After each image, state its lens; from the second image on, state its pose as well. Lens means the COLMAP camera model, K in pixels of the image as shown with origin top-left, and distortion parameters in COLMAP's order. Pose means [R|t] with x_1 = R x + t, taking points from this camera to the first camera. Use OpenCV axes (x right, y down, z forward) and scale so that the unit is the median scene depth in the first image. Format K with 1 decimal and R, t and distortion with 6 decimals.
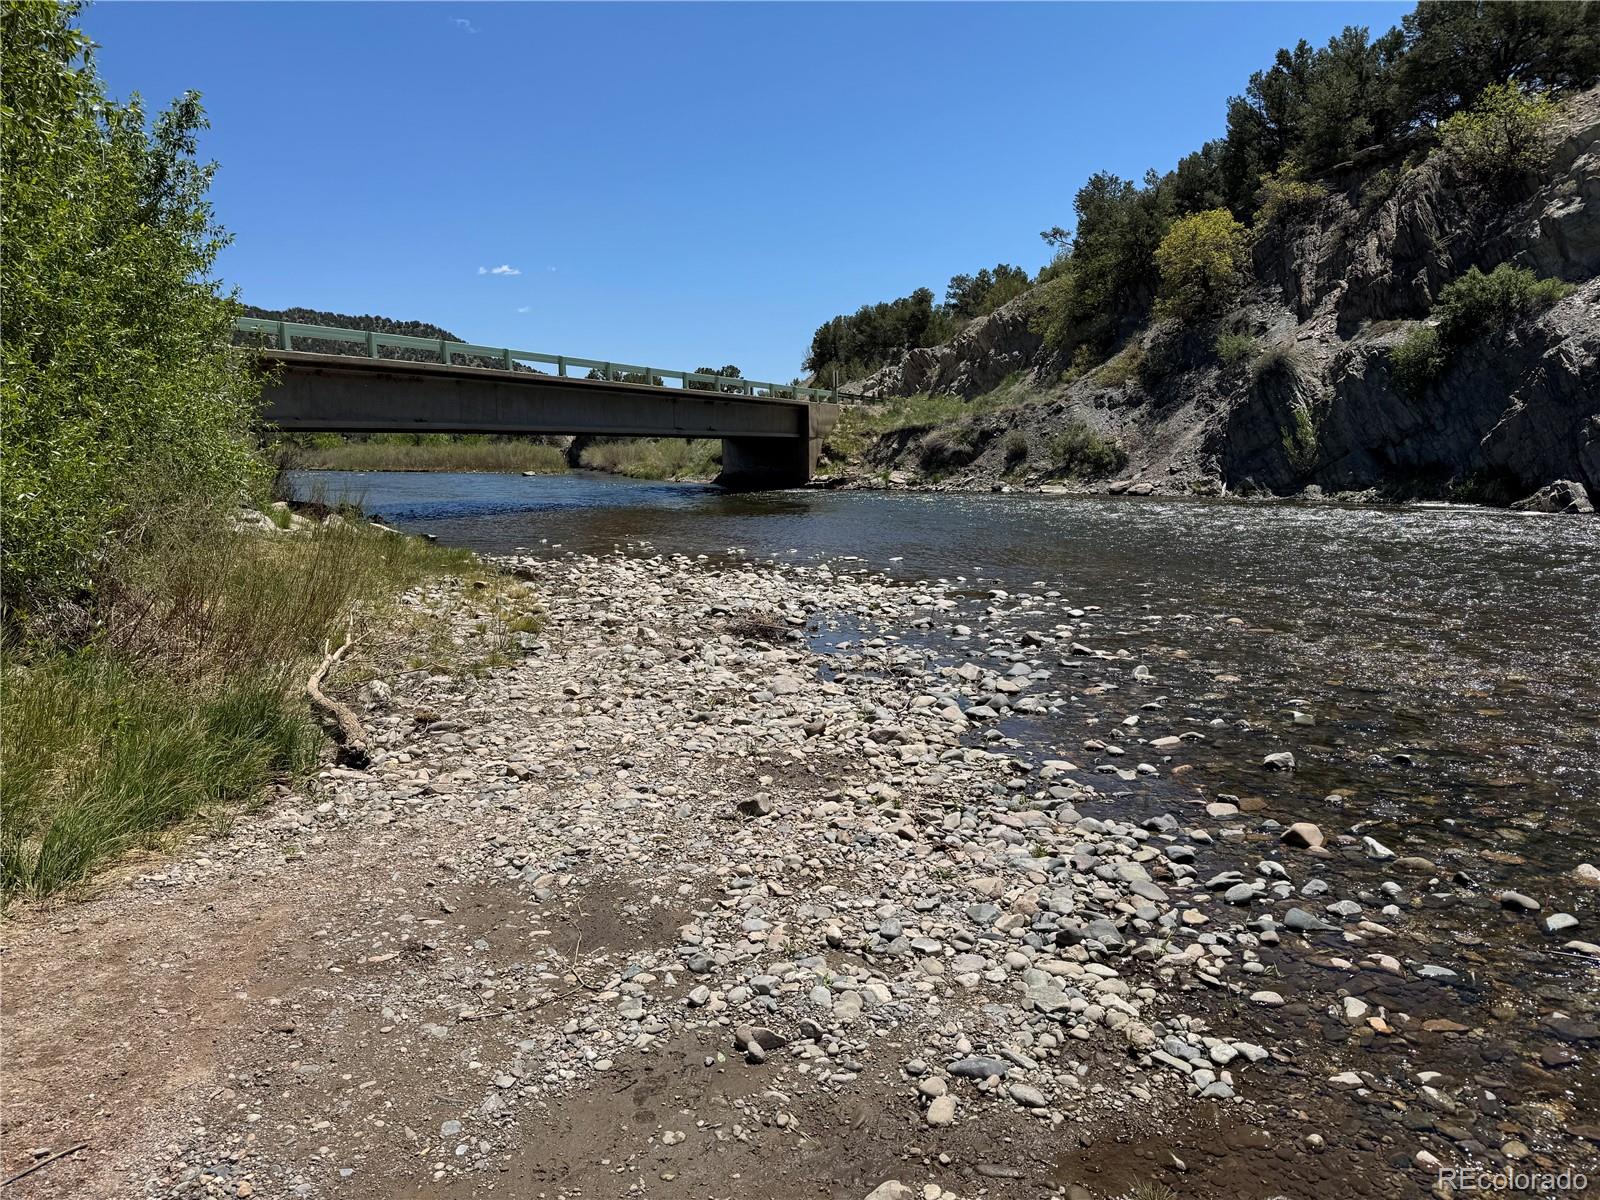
lens RADIAL K [[1099.5, 0, 799.0], [0, 1099.5, 648.0], [0, 0, 1]] dist [-0.034452, 0.006498]
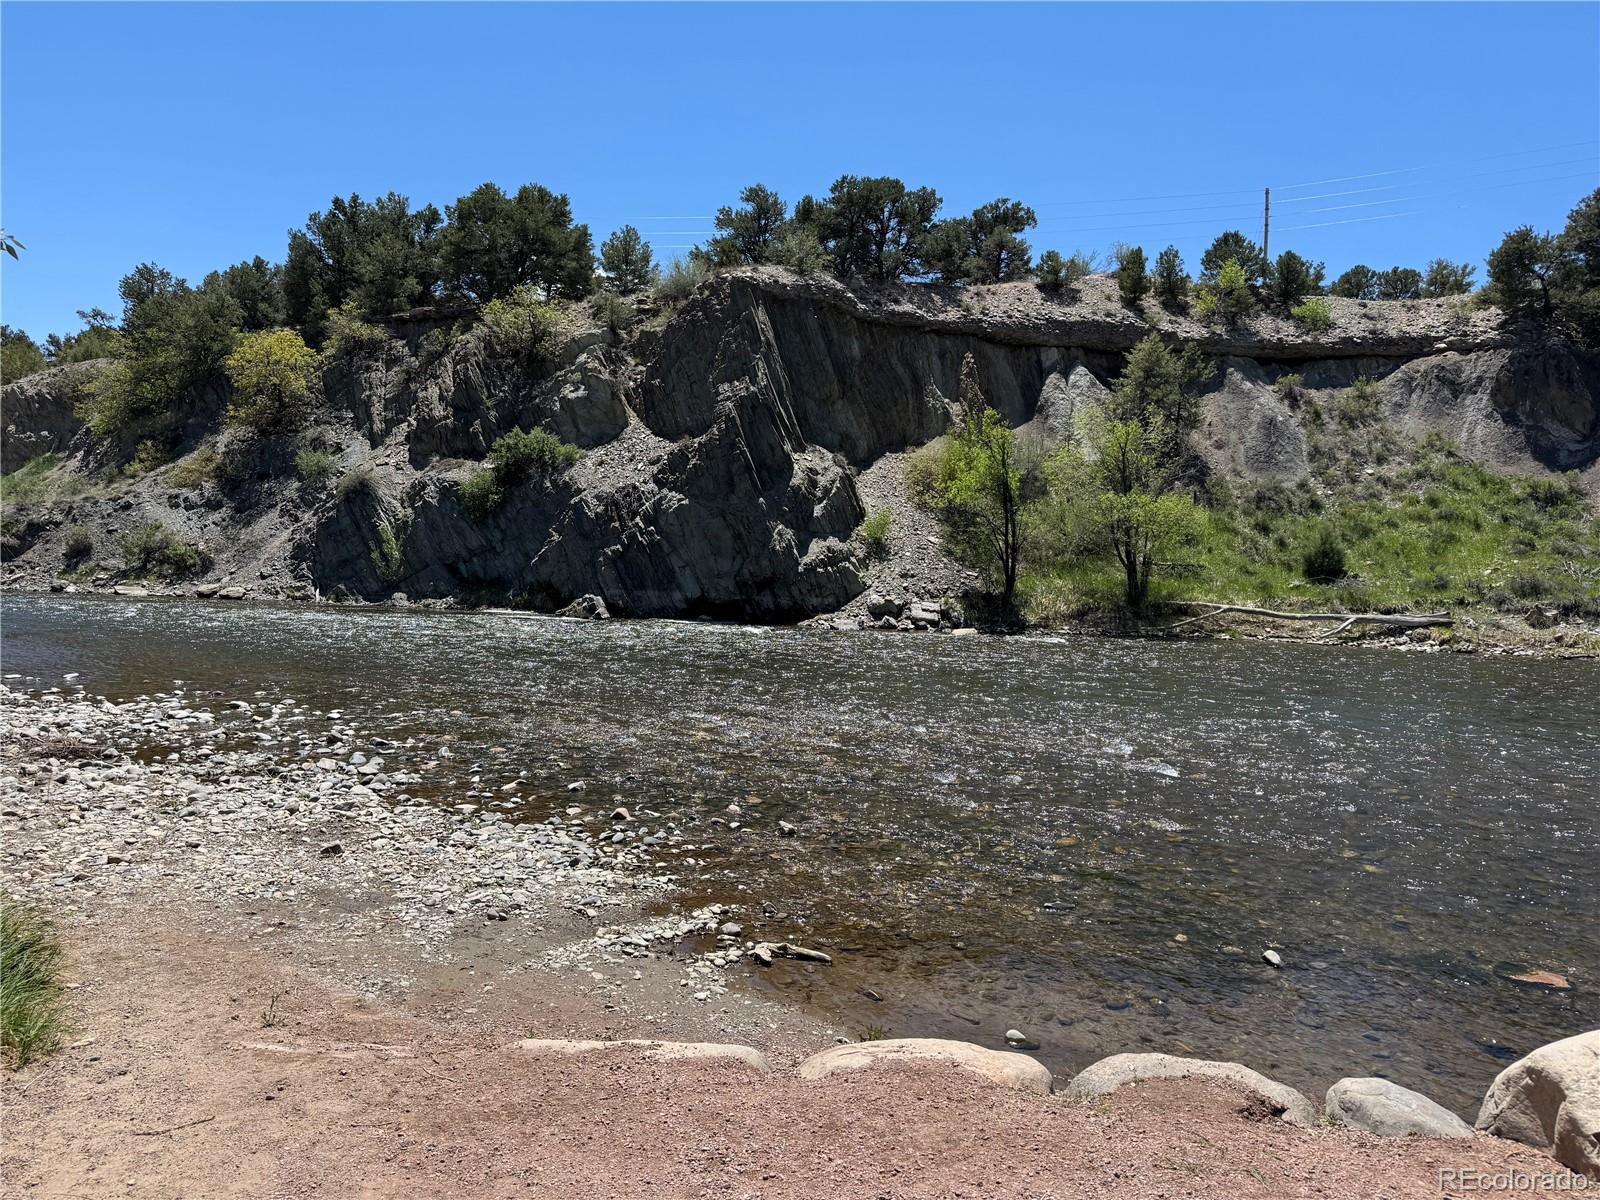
lens RADIAL K [[1107.1, 0, 800.0], [0, 1107.1, 600.0], [0, 0, 1]] dist [0.044804, -0.057805]
pose [[0.670263, 0.015622, 0.741959, -0.099343], [0.078516, 0.992674, -0.091829, -0.000970], [-0.737959, 0.119806, 0.664126, -0.076982]]
